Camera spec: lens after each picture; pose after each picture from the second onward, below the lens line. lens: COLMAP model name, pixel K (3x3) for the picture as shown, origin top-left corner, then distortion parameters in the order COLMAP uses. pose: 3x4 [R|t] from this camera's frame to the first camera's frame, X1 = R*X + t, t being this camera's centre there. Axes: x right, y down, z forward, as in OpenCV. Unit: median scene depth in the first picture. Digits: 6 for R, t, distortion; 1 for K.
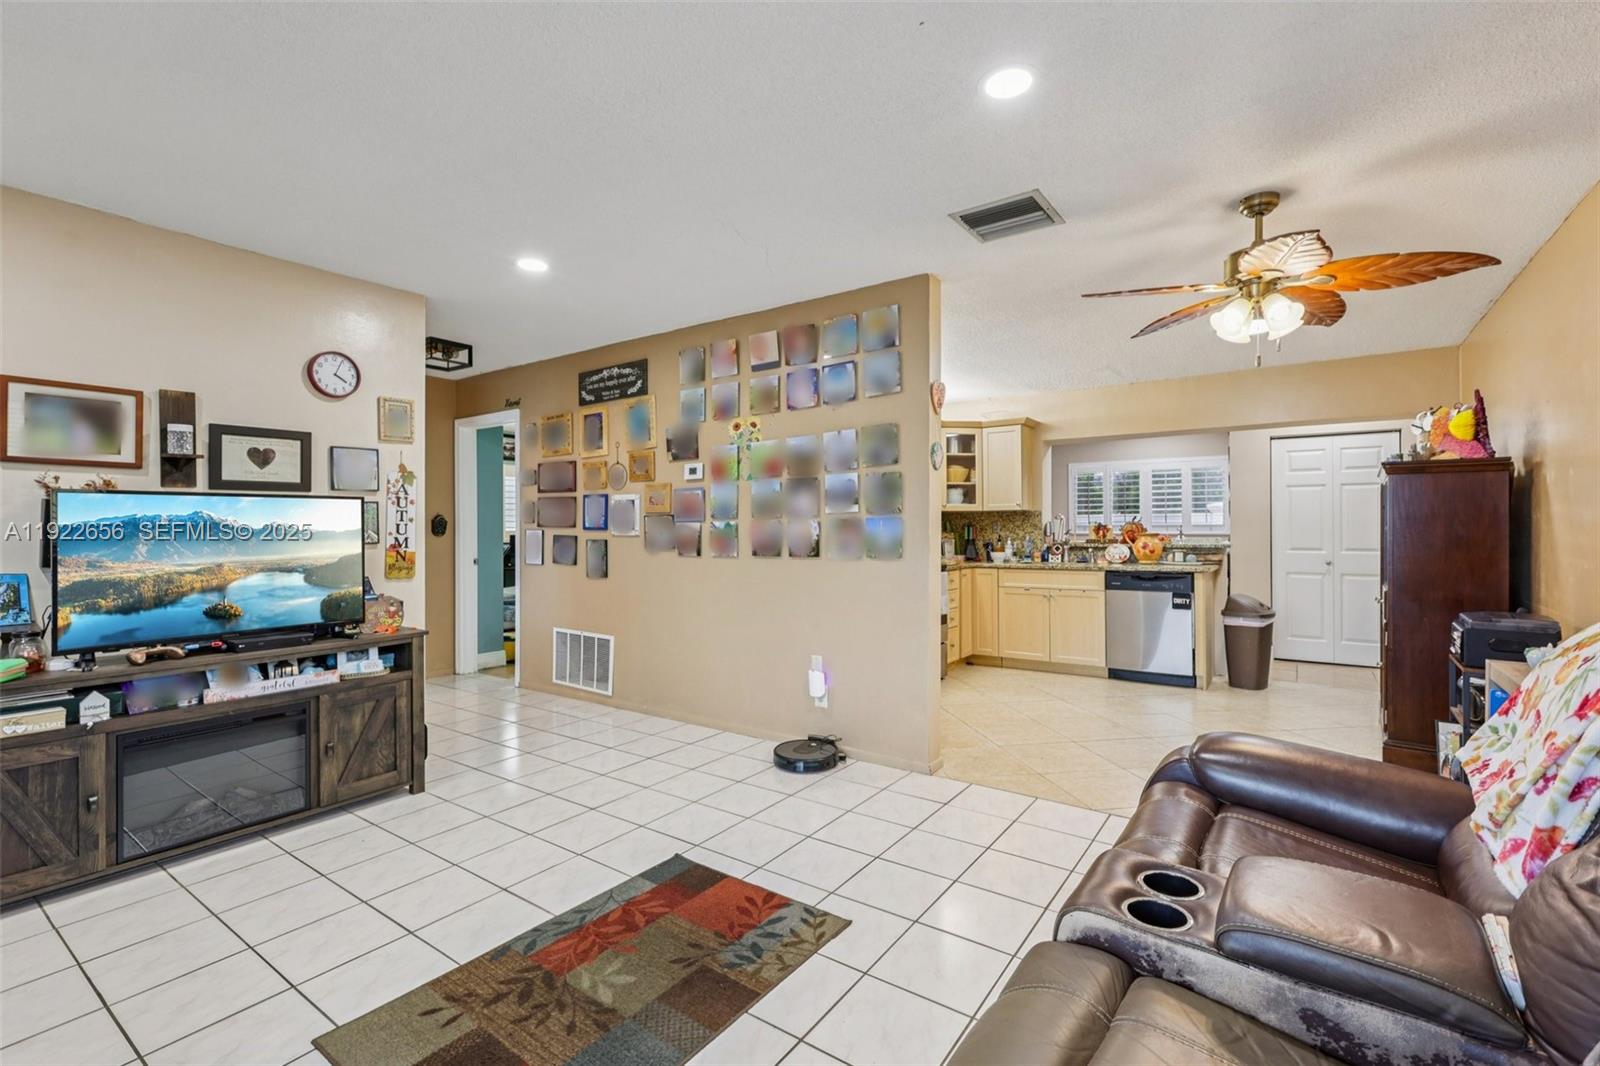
lens RADIAL K [[716.8, 0, 791.1], [0, 716.8, 527.4], [0, 0, 1]] dist [-0.002320, 0.001926]
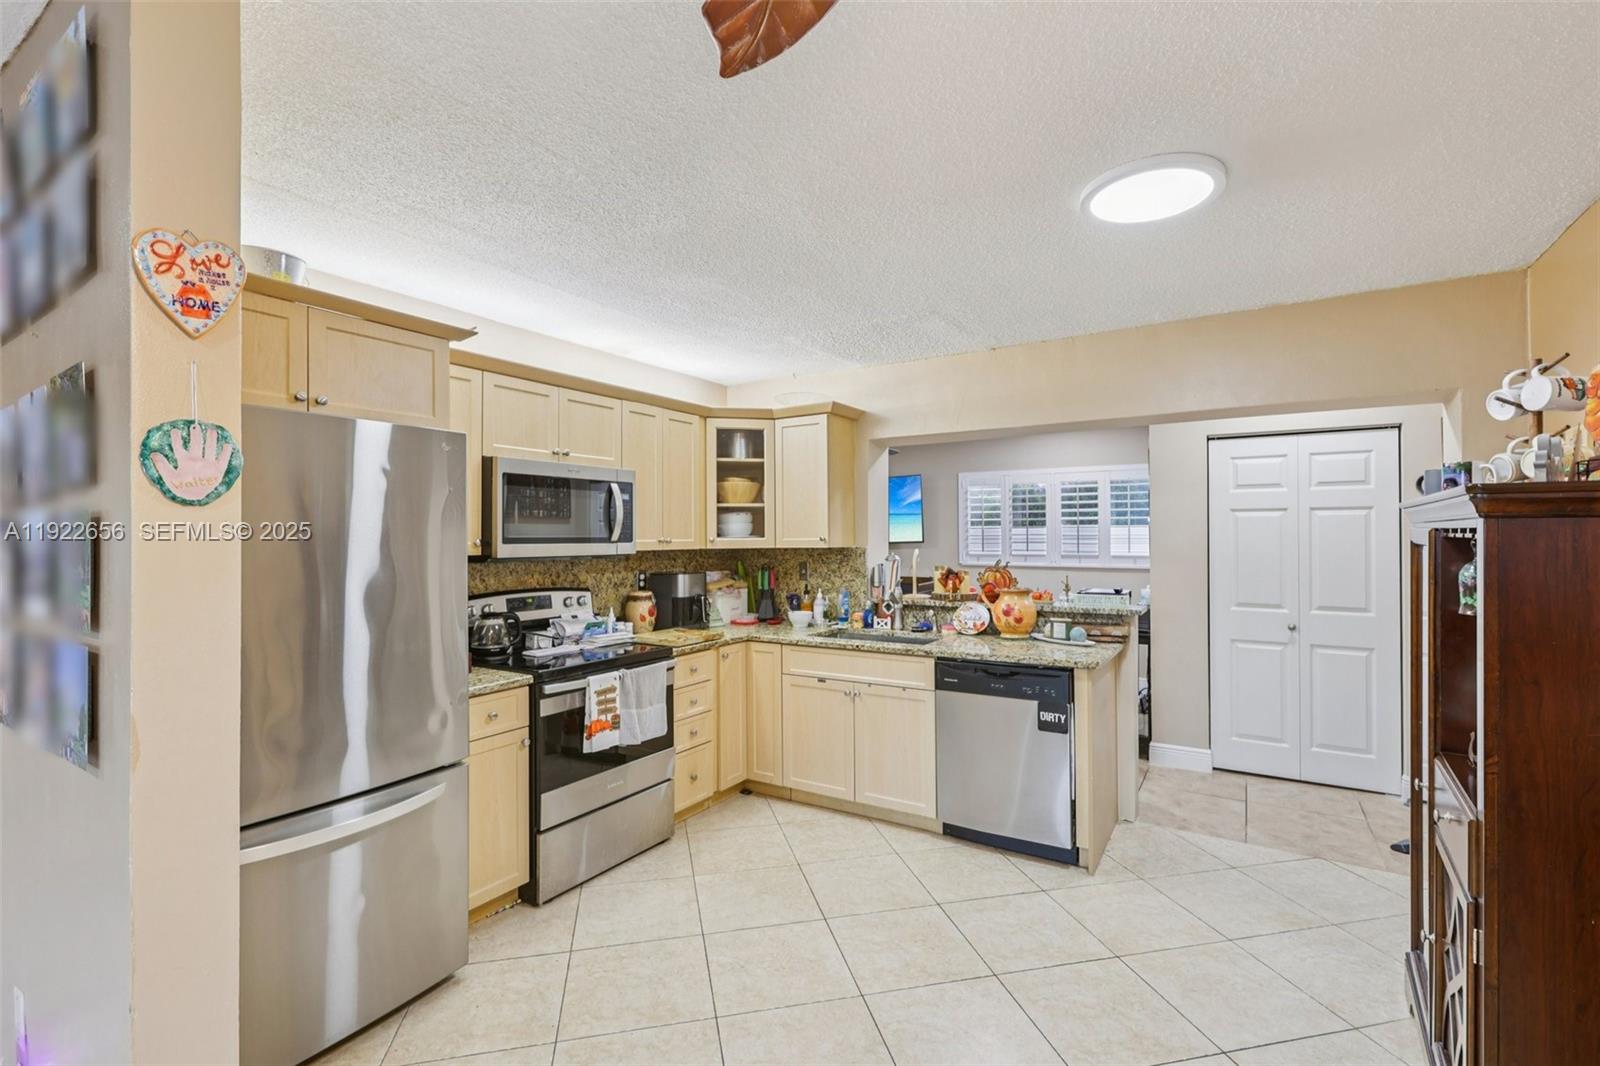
lens RADIAL K [[716.8, 0, 795.6], [0, 716.8, 531.3], [0, 0, 1]] dist [-0.002320, 0.001926]
pose [[0.998483, -0.000681, 0.055065, 0.400618], [0.000798, 0.999997, -0.002102, -0.058875], [-0.055064, 0.002143, 0.998481, 0.570099]]
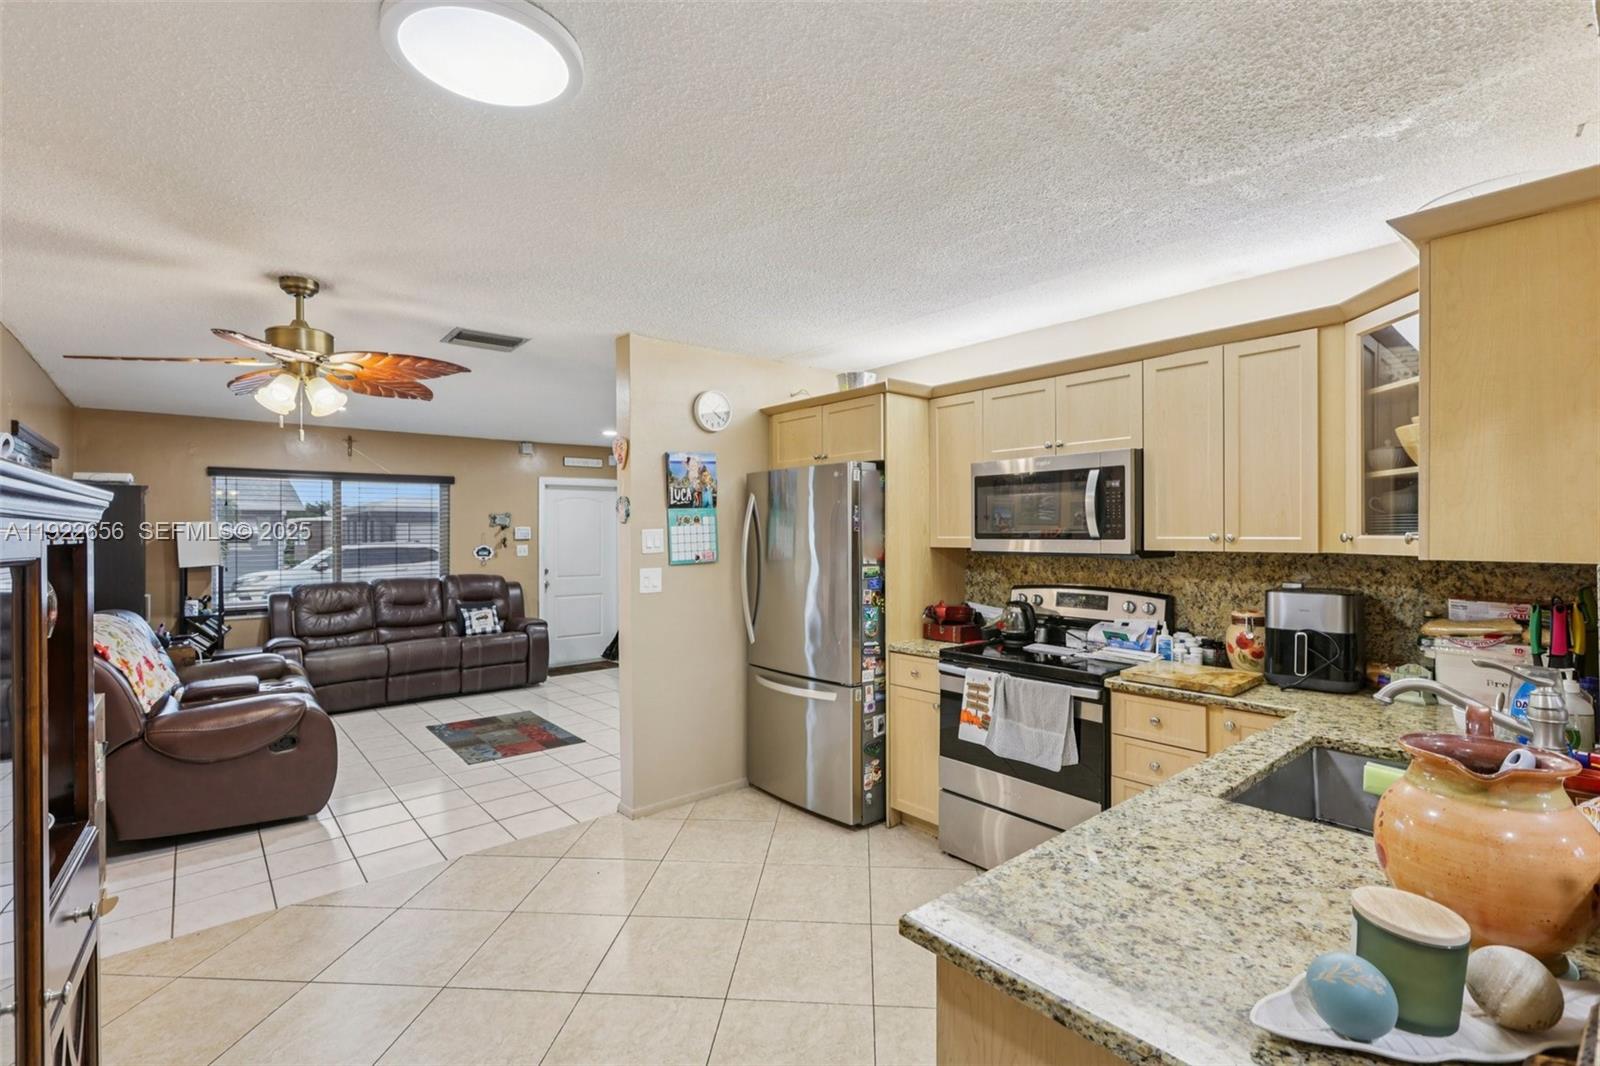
lens RADIAL K [[716.8, 0, 805.5], [0, 716.8, 525.3], [0, 0, 1]] dist [-0.002320, 0.001926]
pose [[-0.237968, -0.003608, -0.971266, 0.991328], [0.010357, 0.999927, -0.006252, -0.060134], [0.971218, -0.011547, -0.237913, 1.302281]]
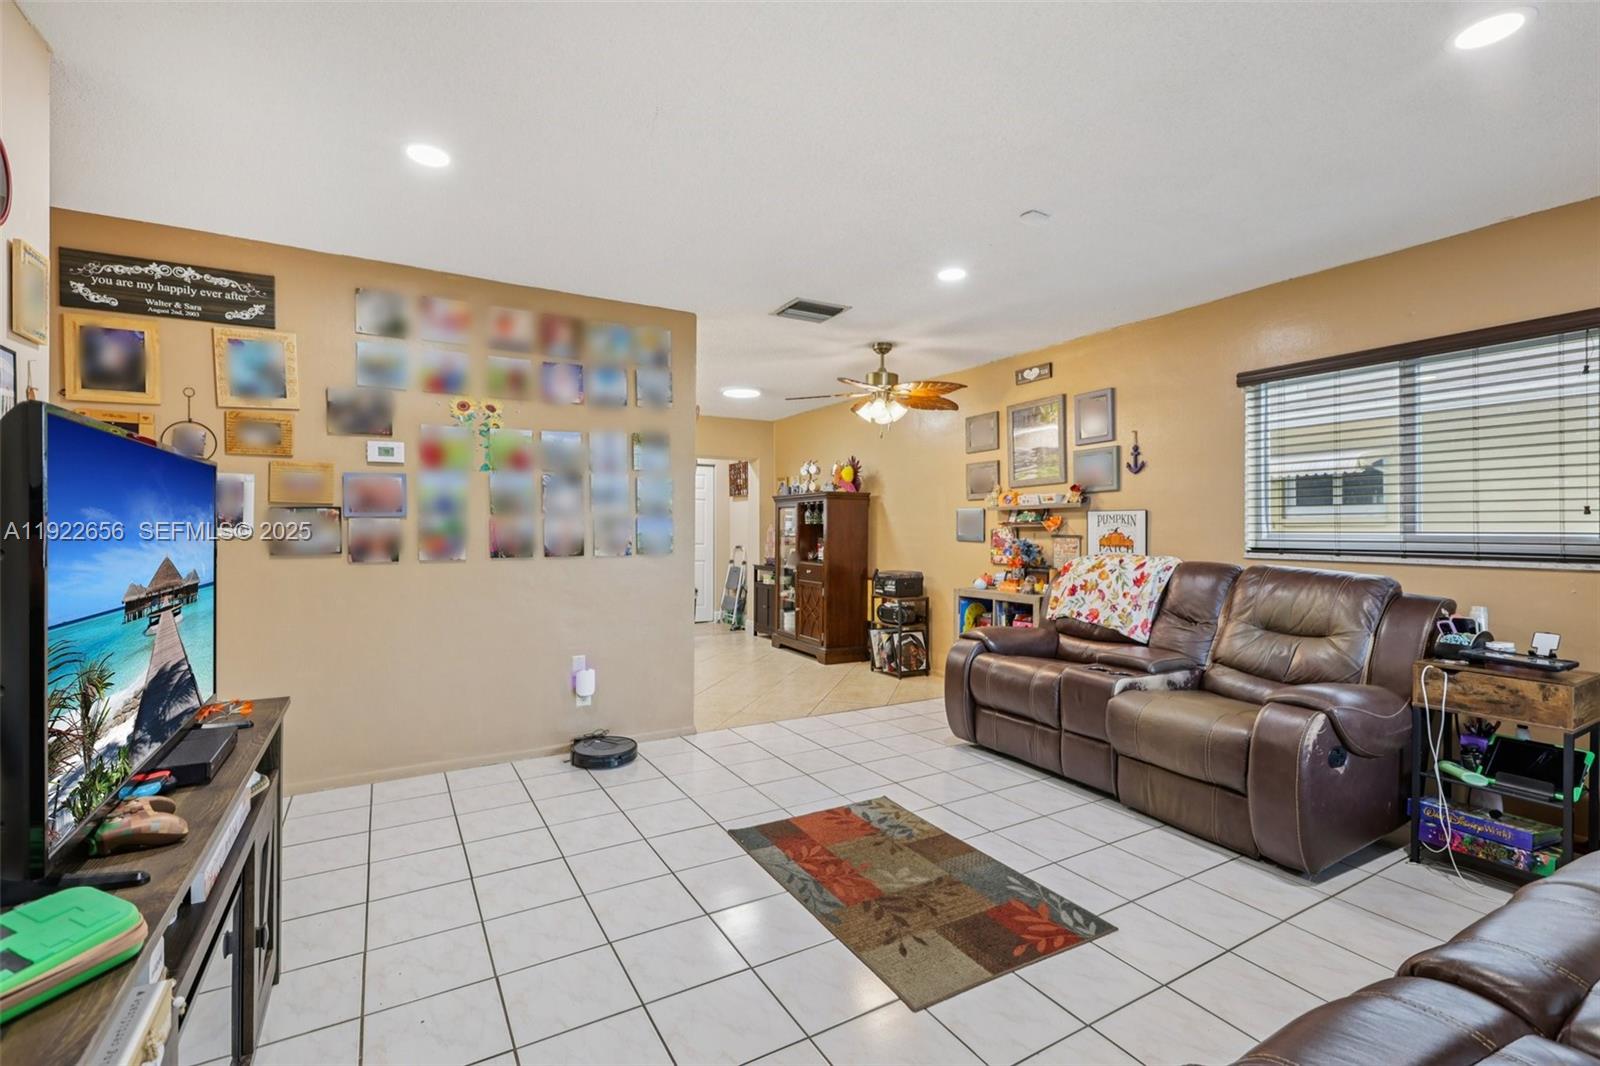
lens RADIAL K [[716.8, 0, 802.2], [0, 716.8, 529.9], [0, 0, 1]] dist [-0.002320, 0.001926]
pose [[0.404586, 0.002420, 0.914497, -0.705781], [-0.003776, 0.999992, -0.000975, 0.004643], [-0.914492, -0.003058, 0.404592, 0.301805]]
